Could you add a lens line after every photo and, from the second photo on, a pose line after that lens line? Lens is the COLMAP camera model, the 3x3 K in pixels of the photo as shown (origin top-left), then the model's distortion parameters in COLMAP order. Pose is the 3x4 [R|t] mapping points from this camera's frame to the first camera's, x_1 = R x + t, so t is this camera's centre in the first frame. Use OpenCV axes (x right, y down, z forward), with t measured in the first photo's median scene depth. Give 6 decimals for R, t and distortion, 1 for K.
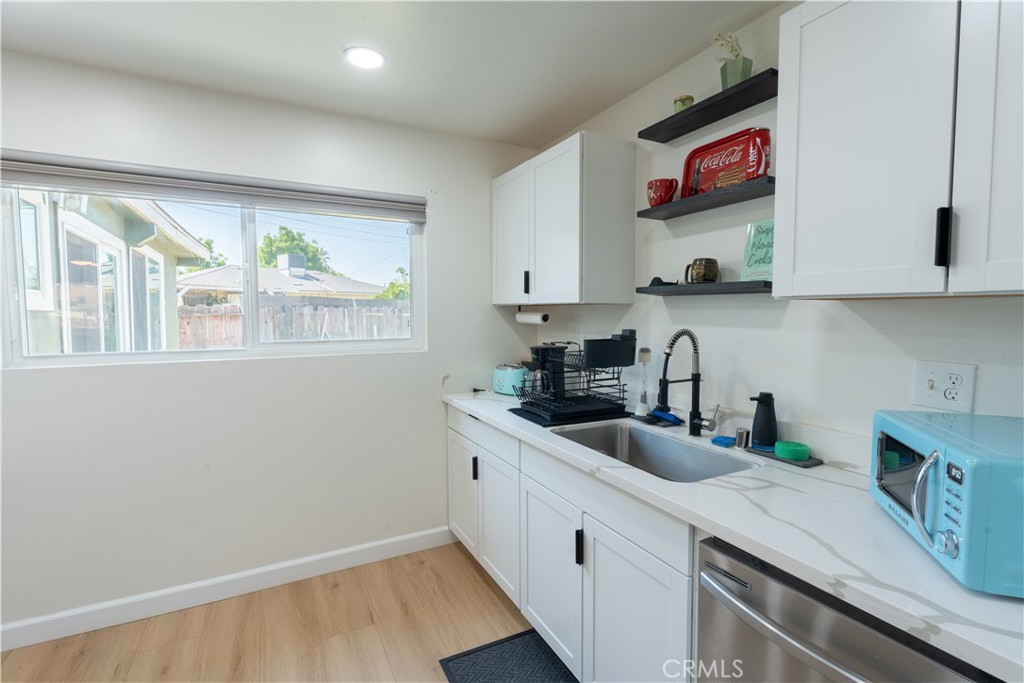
lens RADIAL K [[462.7, 0, 513.9], [0, 462.7, 337.3], [0, 0, 1]] dist [-0.004104, -0.000344]
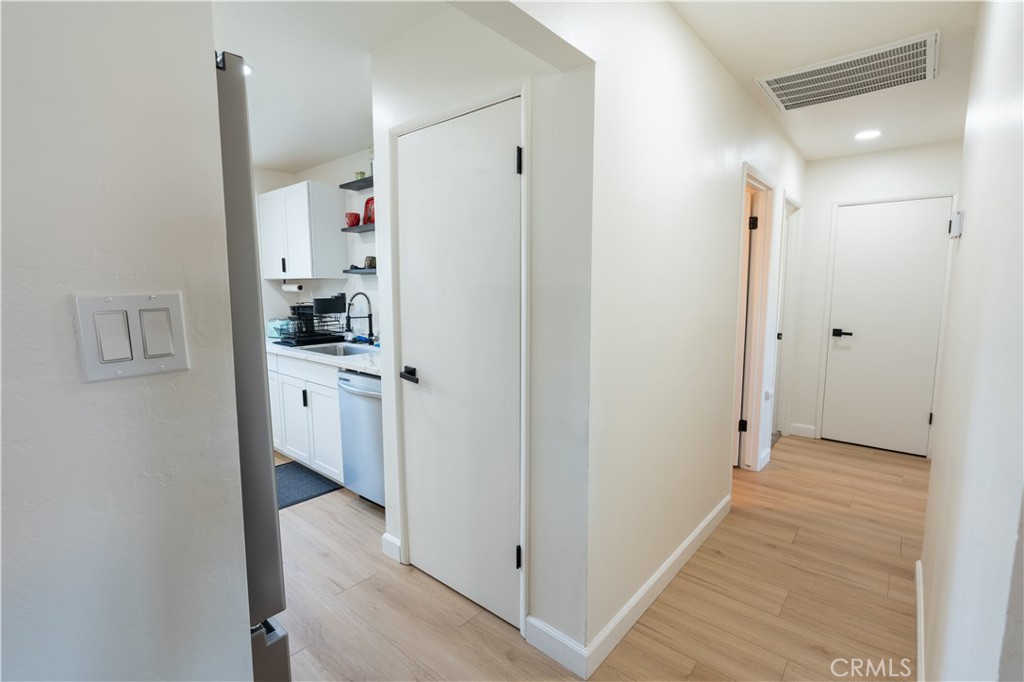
lens RADIAL K [[469.8, 0, 512.0], [0, 469.8, 341.0], [0, 0, 1]] dist [-0.012136, -0.000305]
pose [[0.931755, -0.043549, 0.360466, 0.201288], [0.021133, 0.997602, 0.065899, 0.063735], [-0.362472, -0.053784, 0.930442, -0.972673]]
